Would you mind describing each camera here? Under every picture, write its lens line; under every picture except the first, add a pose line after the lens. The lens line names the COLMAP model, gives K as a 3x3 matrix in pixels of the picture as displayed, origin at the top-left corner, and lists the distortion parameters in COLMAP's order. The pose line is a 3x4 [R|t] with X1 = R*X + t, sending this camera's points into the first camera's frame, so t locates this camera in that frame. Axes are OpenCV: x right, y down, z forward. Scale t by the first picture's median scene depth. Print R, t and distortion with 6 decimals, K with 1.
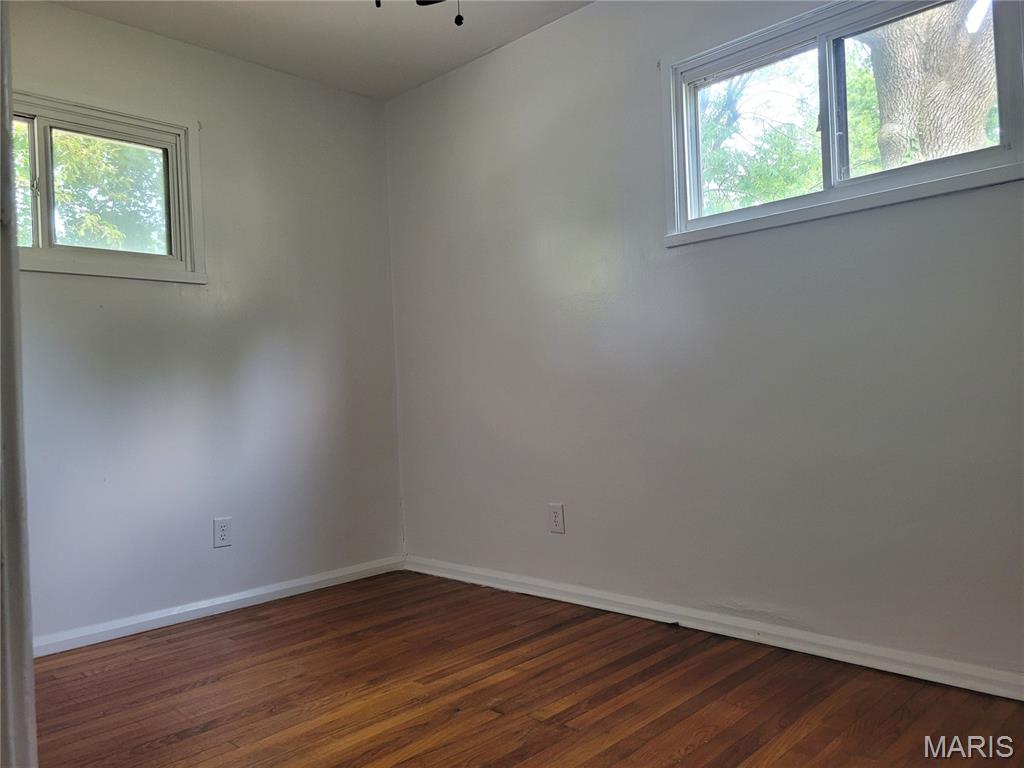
lens RADIAL K [[764.6, 0, 514.1], [0, 764.6, 389.5], [0, 0, 1]] dist [0.057885, -0.042447]
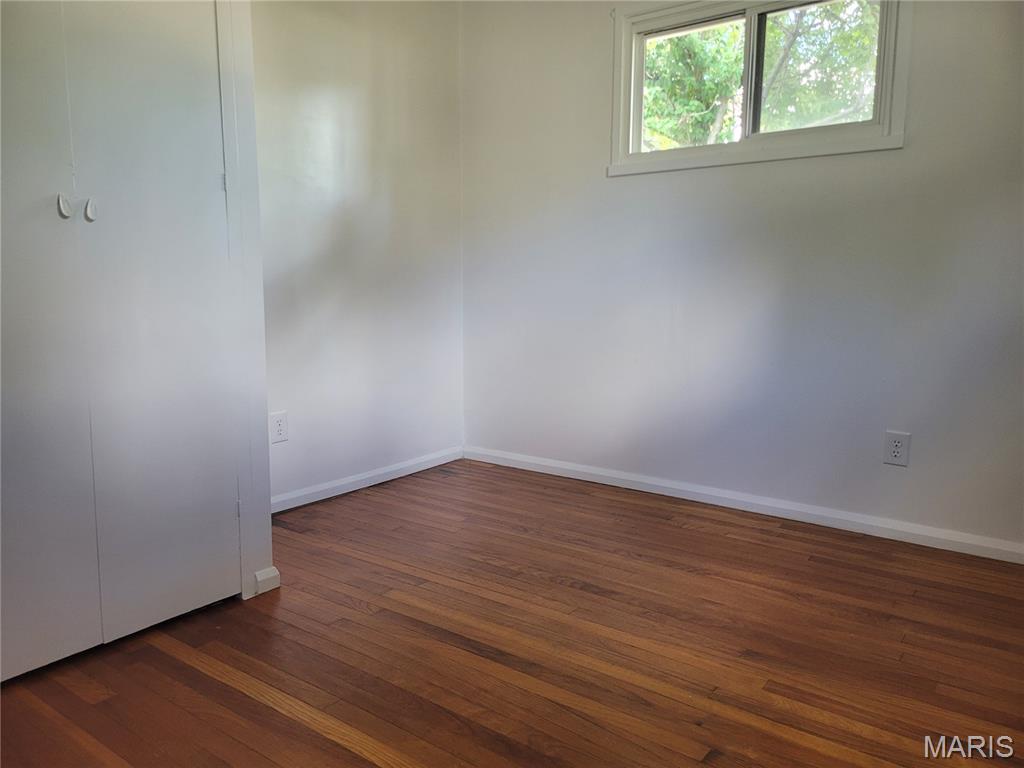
lens RADIAL K [[764.6, 0, 513.9], [0, 764.6, 380.2], [0, 0, 1]] dist [0.057885, -0.042447]
pose [[0.132372, 0.170898, -0.976356, 0.478984], [-0.011517, 0.985223, 0.170889, -0.036681], [0.991133, -0.011376, 0.132384, 0.588253]]
